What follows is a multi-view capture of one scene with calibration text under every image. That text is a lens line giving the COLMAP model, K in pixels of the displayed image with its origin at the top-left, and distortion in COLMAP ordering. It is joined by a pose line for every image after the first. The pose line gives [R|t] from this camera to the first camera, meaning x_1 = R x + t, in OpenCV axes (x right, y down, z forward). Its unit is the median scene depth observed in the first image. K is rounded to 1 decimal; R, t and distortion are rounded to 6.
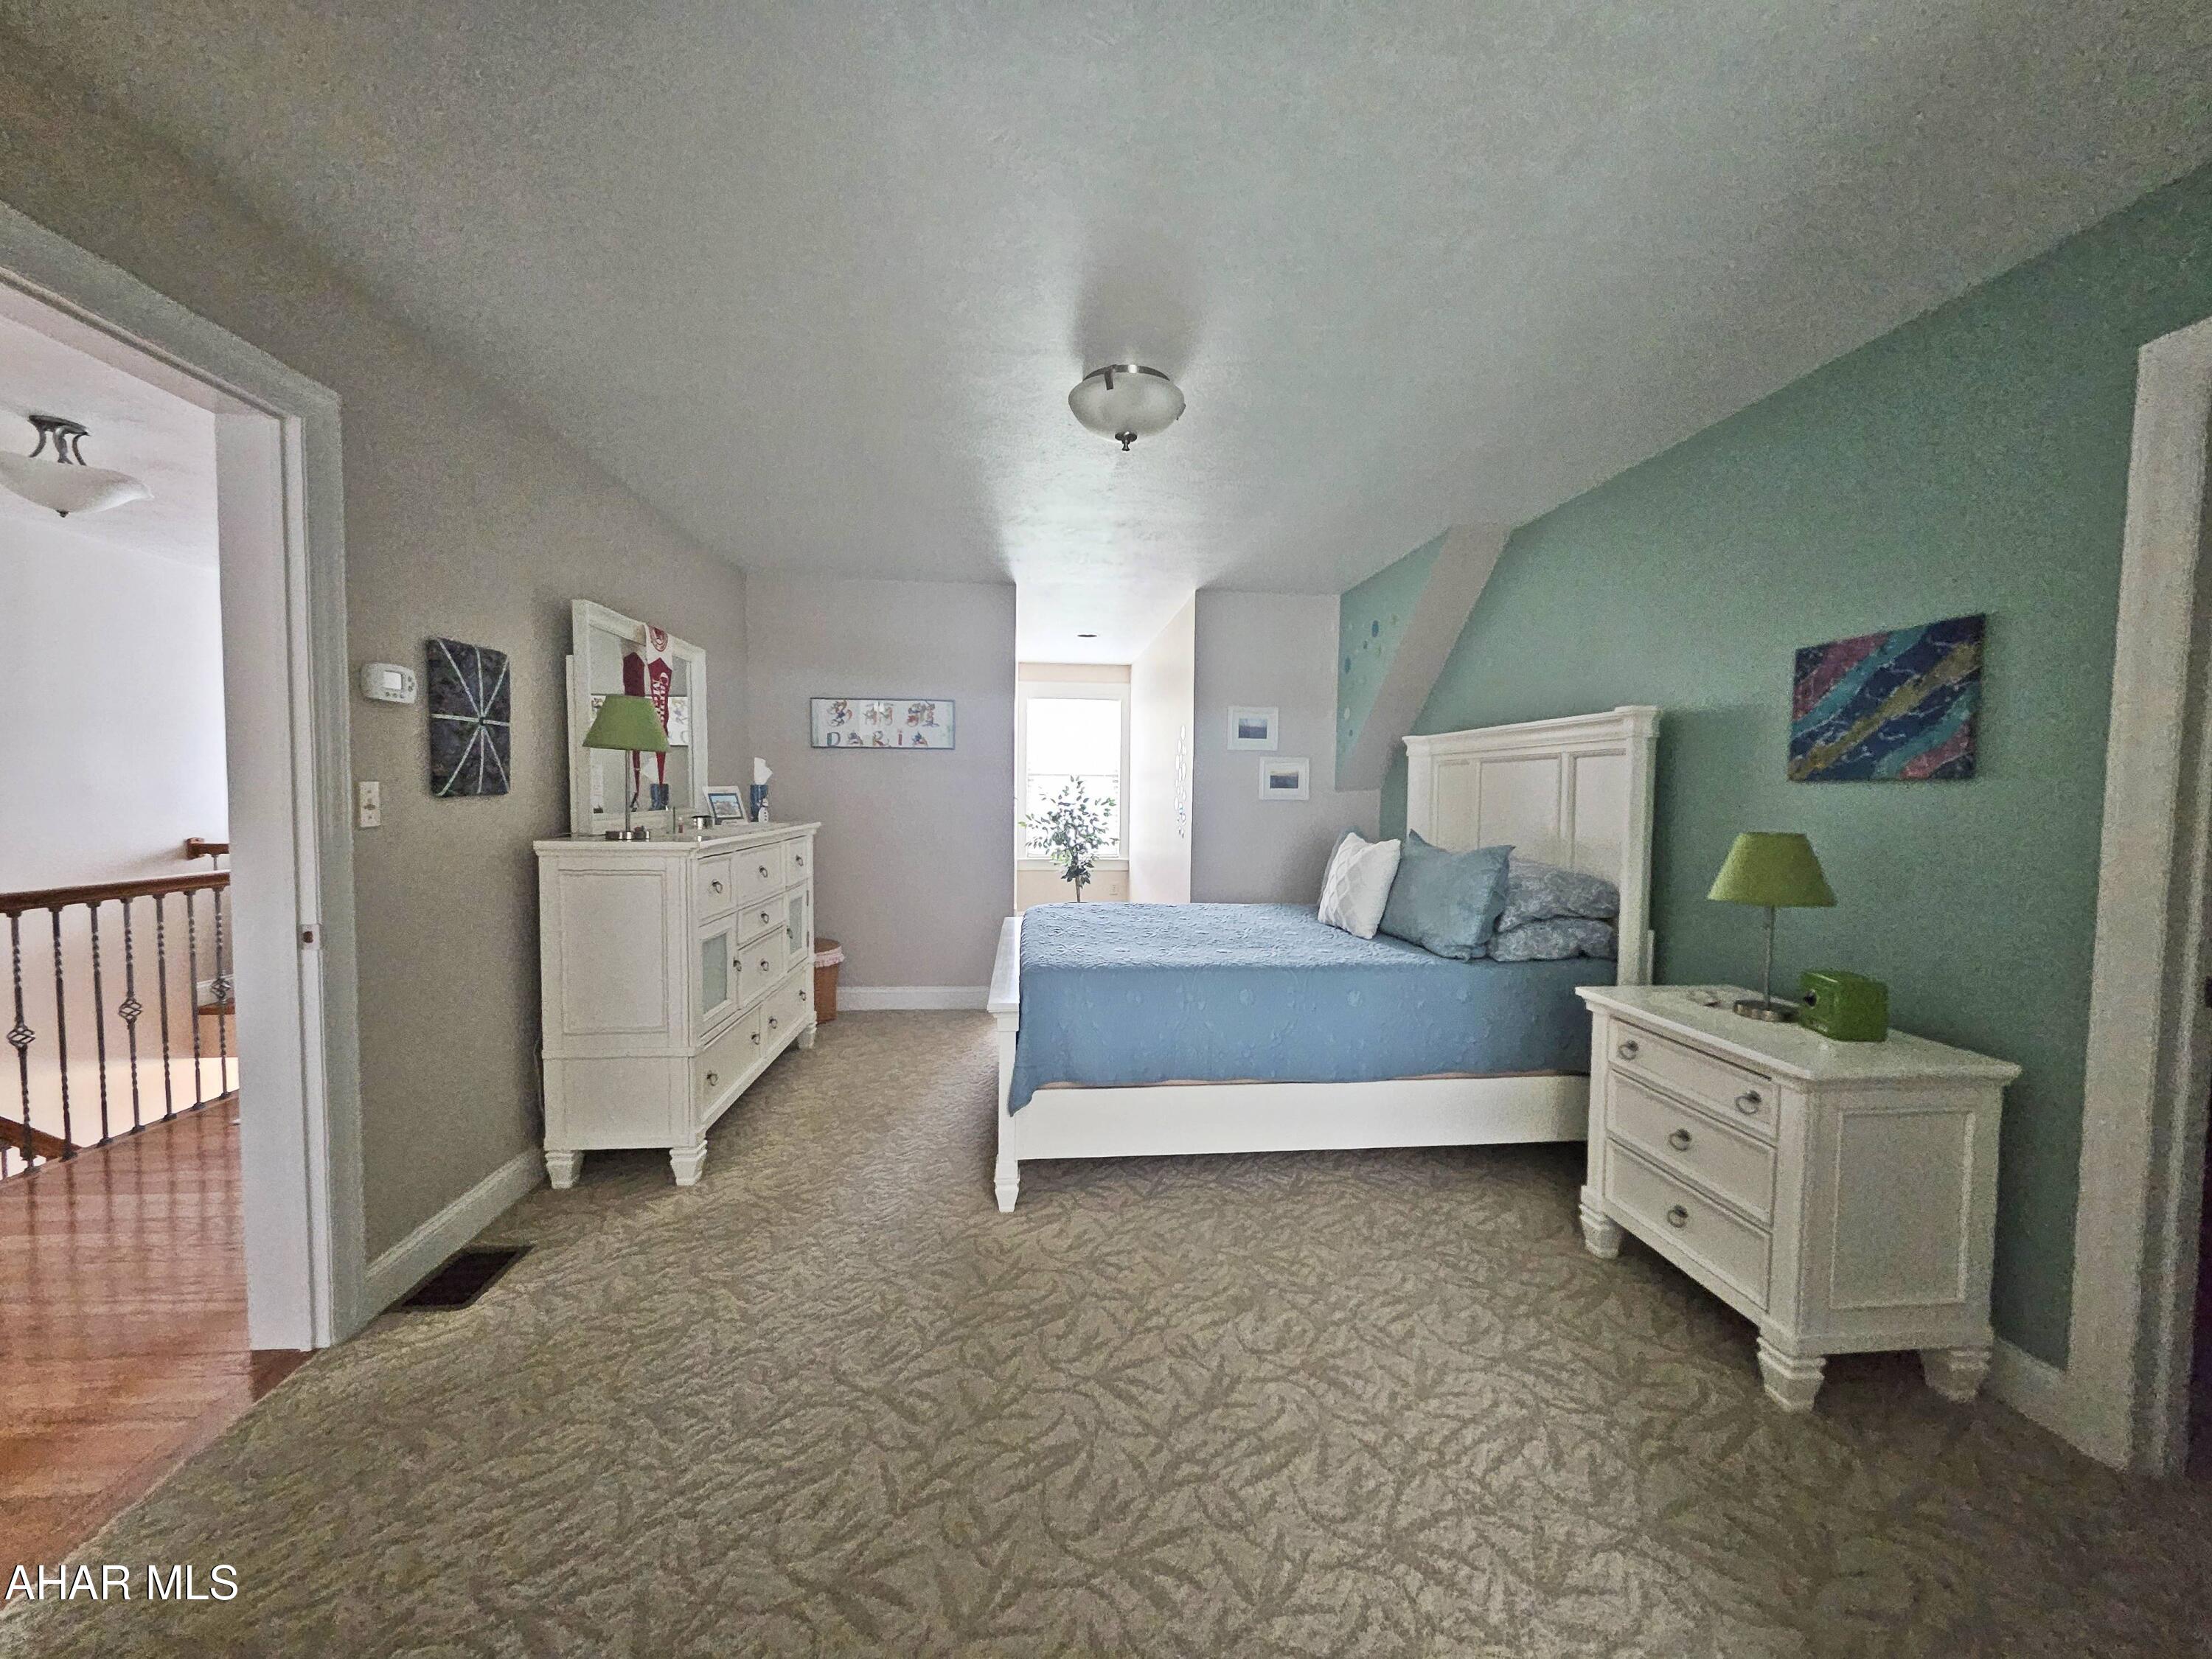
lens RADIAL K [[867.7, 0, 1114.5], [0, 867.7, 835.0], [0, 0, 1]] dist [-0.000157, -0.000722]
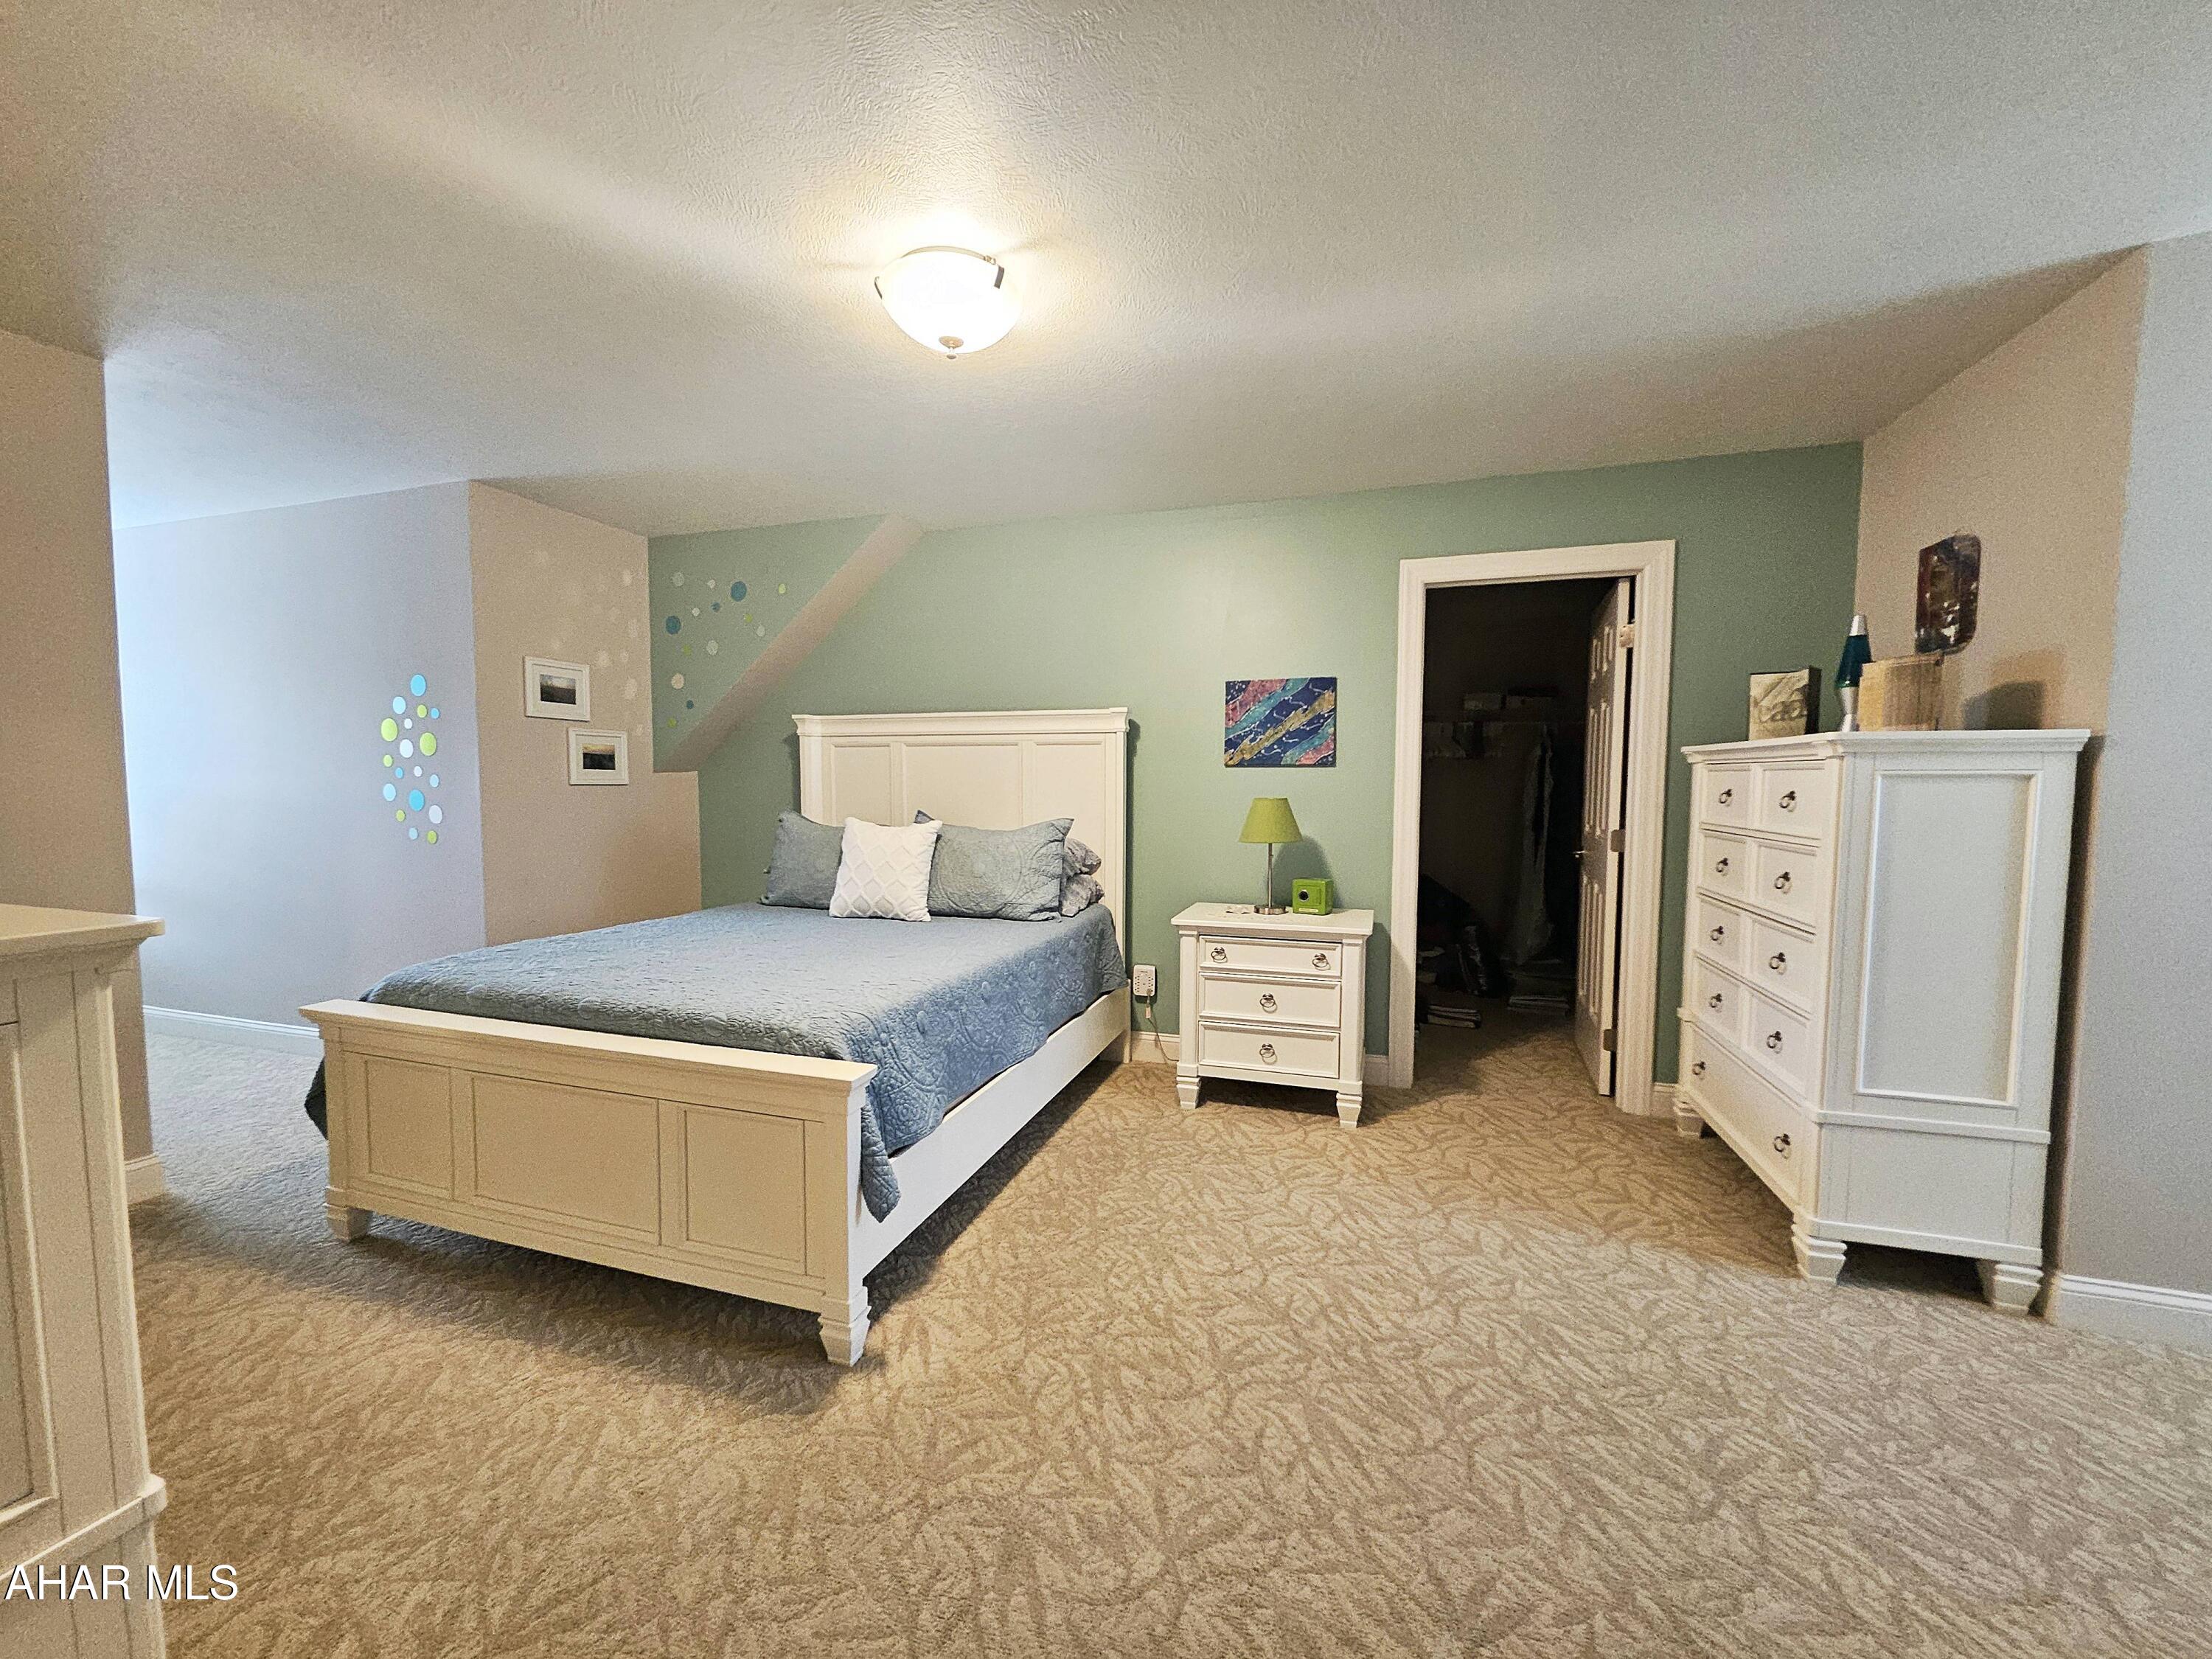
lens RADIAL K [[867.7, 0, 1114.5], [0, 867.7, 835.0], [0, 0, 1]] dist [-0.000157, -0.000722]
pose [[0.409544, -0.085989, 0.908229, -0.796376], [0.049209, 0.996181, 0.072127, -0.064394], [-0.910962, 0.015154, 0.412211, 0.583092]]
